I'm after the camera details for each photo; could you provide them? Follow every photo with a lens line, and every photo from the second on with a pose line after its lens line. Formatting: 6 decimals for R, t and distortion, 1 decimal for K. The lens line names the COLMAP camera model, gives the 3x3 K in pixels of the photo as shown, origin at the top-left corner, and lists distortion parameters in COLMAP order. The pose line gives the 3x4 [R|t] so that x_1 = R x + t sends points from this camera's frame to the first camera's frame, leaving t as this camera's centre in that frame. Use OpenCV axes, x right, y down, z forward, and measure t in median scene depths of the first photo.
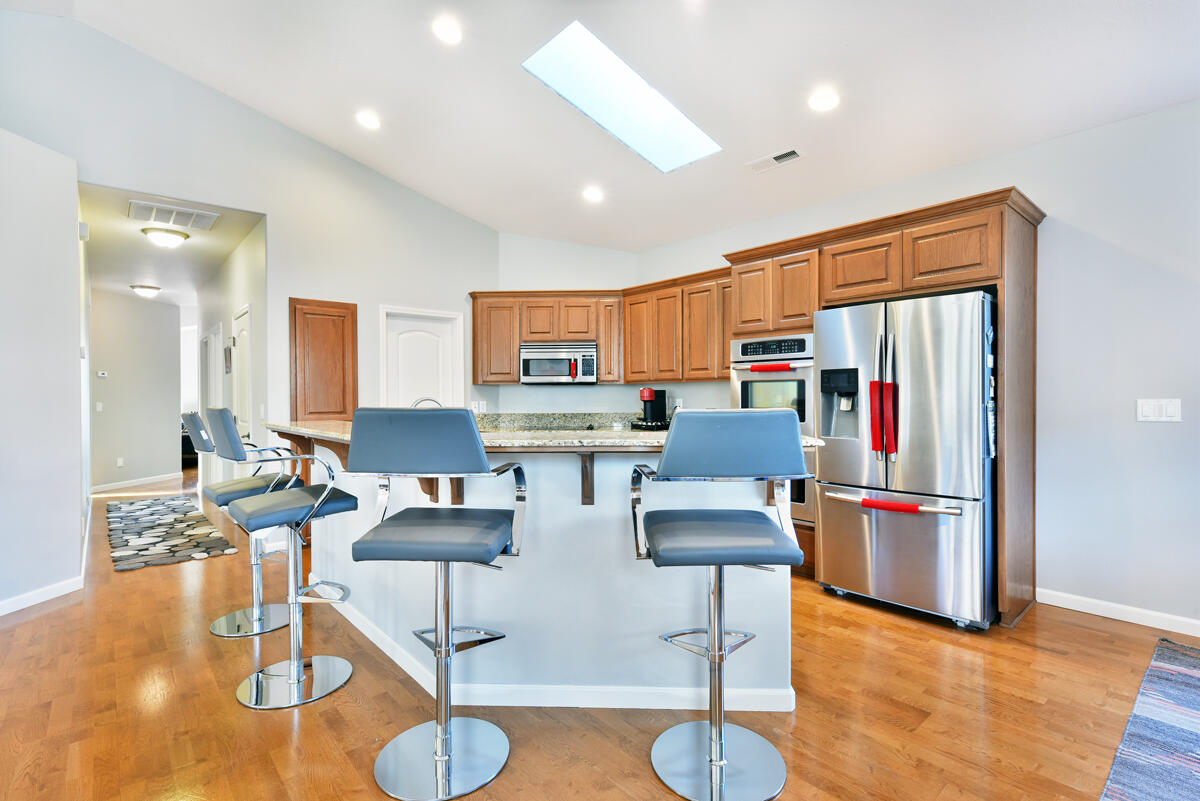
lens RADIAL K [[566.7, 0, 597.3], [0, 566.7, 397.9], [0, 0, 1]] dist [0.000484, -0.000020]
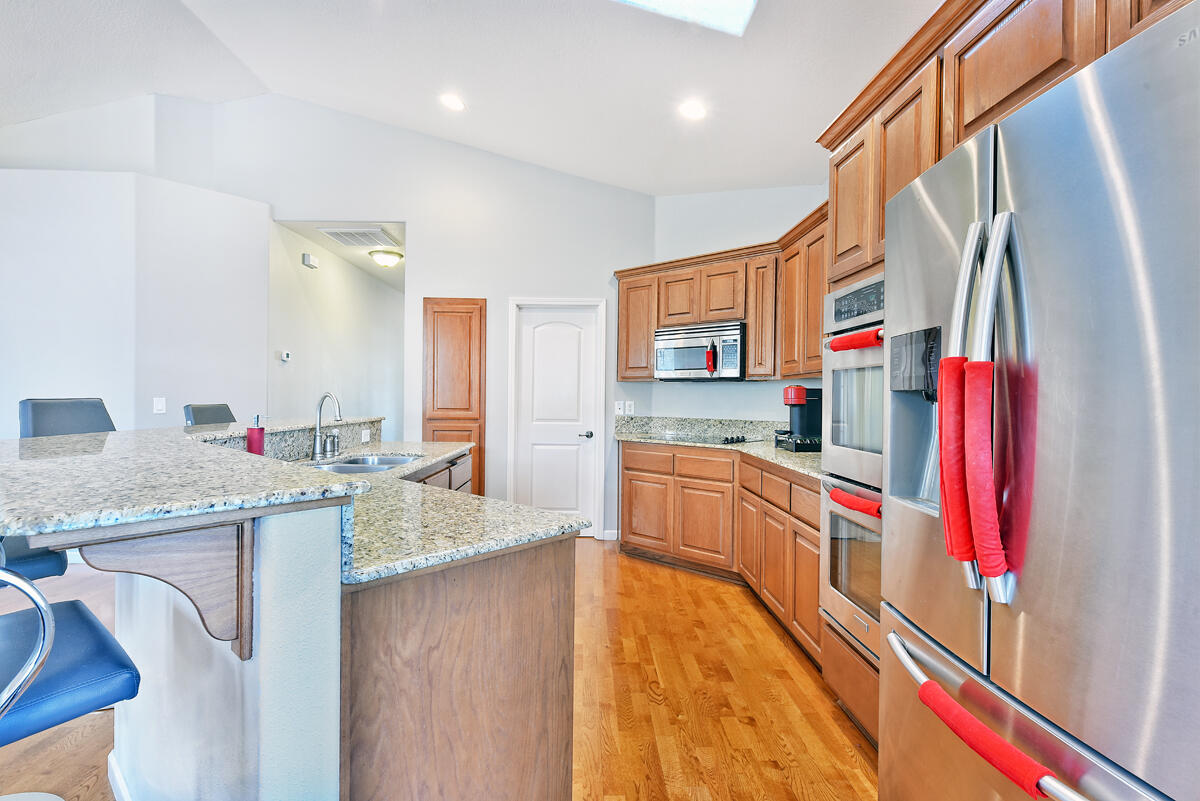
lens RADIAL K [[566.7, 0, 596.8], [0, 566.7, 398.1], [0, 0, 1]] dist [0.000484, -0.000020]
pose [[0.774046, 0.015606, -0.632937, 0.309498], [-0.015728, 0.999862, 0.005418, -0.002632], [0.632934, 0.005761, 0.774185, 0.337387]]
